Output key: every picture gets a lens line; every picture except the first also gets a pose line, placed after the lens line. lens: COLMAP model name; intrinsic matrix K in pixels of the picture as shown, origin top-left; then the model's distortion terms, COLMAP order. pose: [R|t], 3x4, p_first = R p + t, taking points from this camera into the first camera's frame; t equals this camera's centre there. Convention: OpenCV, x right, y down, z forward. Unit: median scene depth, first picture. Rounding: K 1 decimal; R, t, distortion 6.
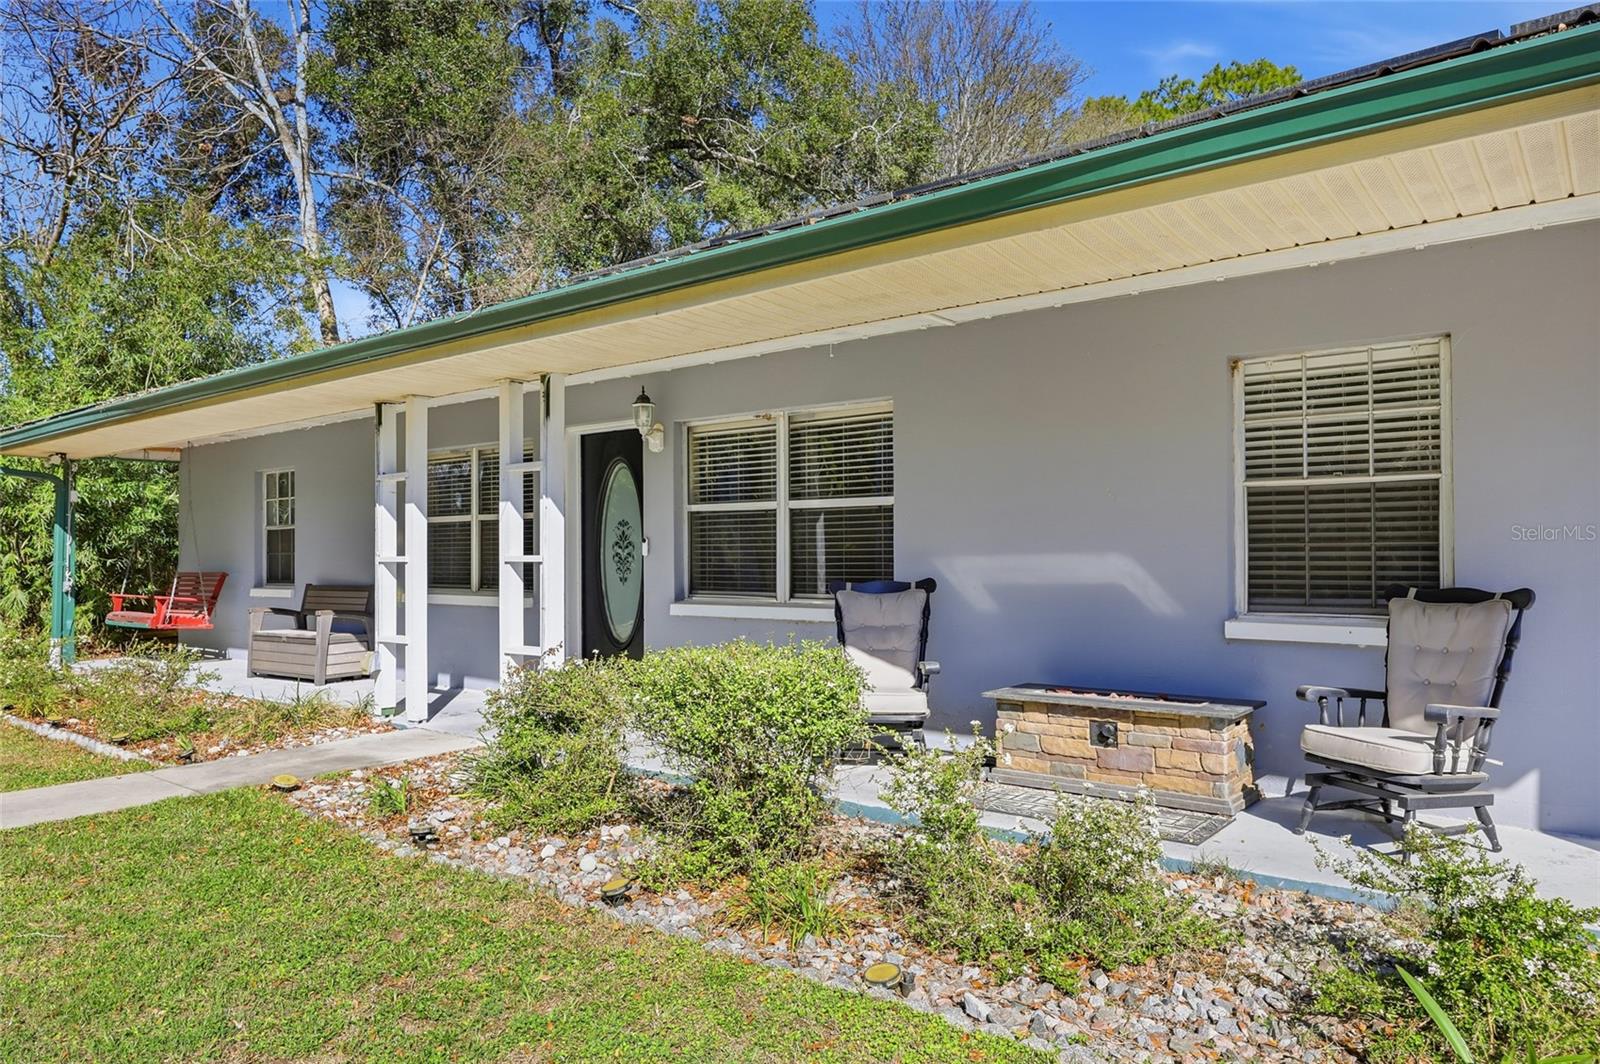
lens RADIAL K [[1111.1, 0, 791.6], [0, 1111.1, 548.9], [0, 0, 1]] dist [0.040507, 0.003160]
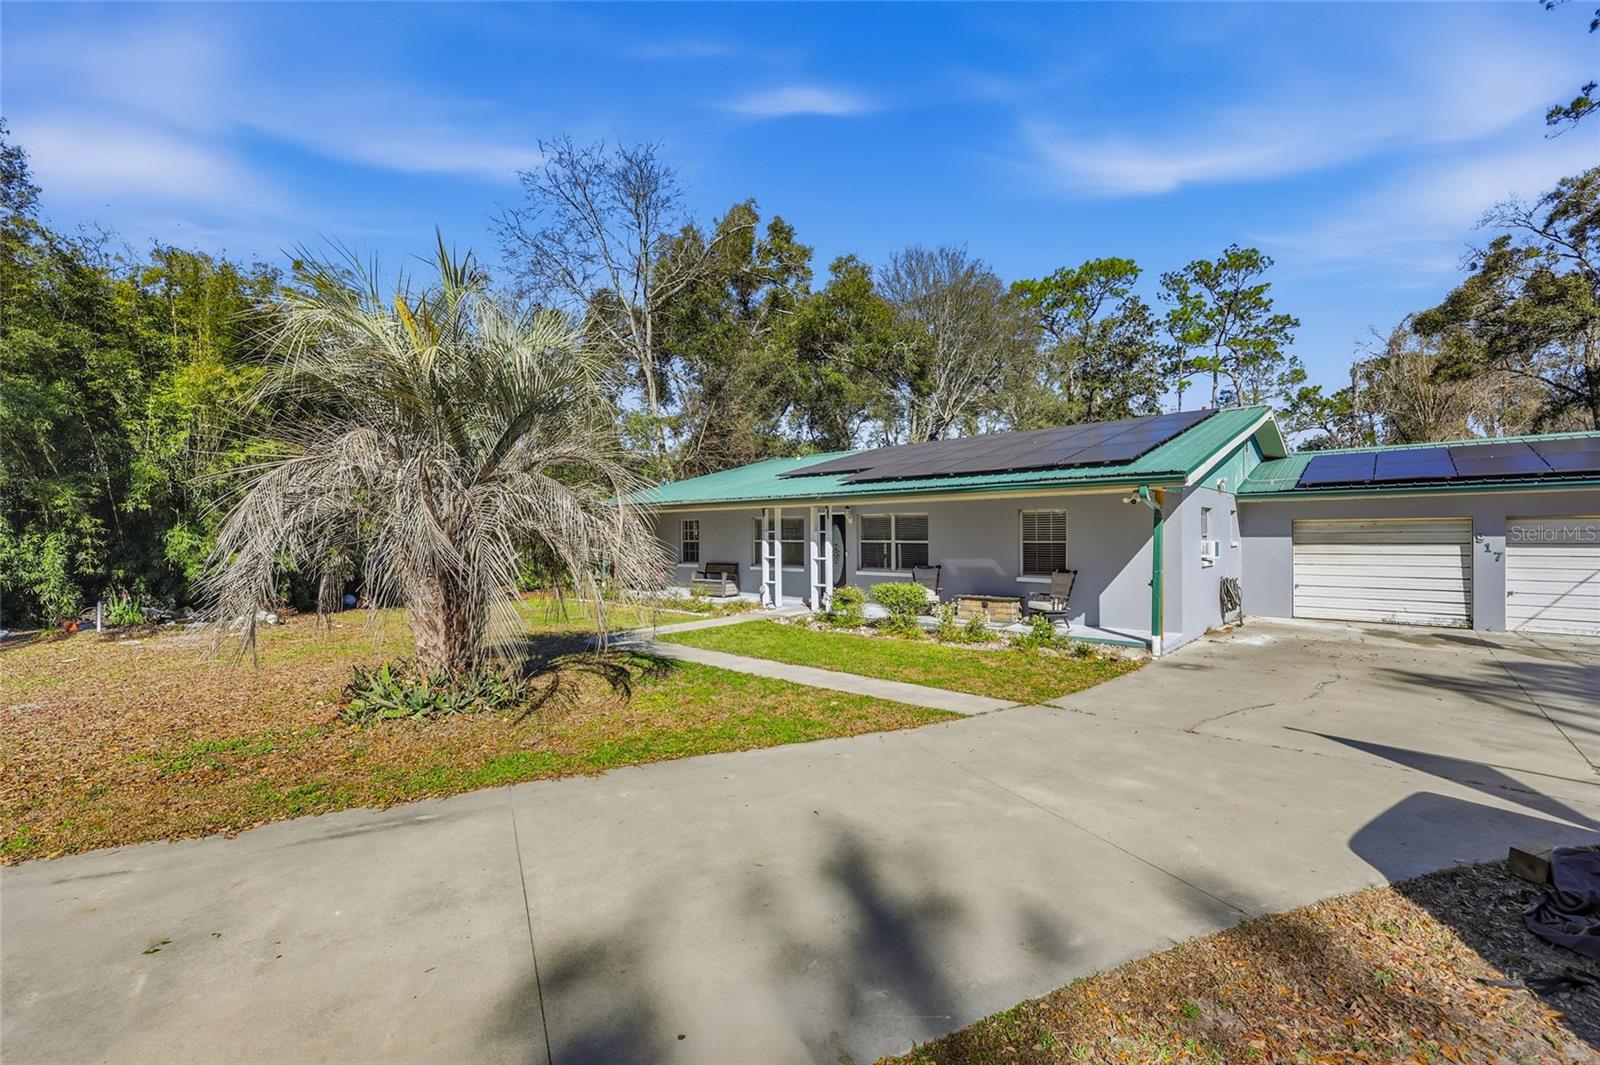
lens RADIAL K [[641.3, 0, 801.7], [0, 641.3, 533.0], [0, 0, 1]] dist [-0.011206, -0.000132]
pose [[0.997578, -0.006083, -0.069289, -0.175885], [0.006269, 0.999977, 0.002459, -0.084494], [0.069272, -0.002887, 0.997594, -1.095566]]
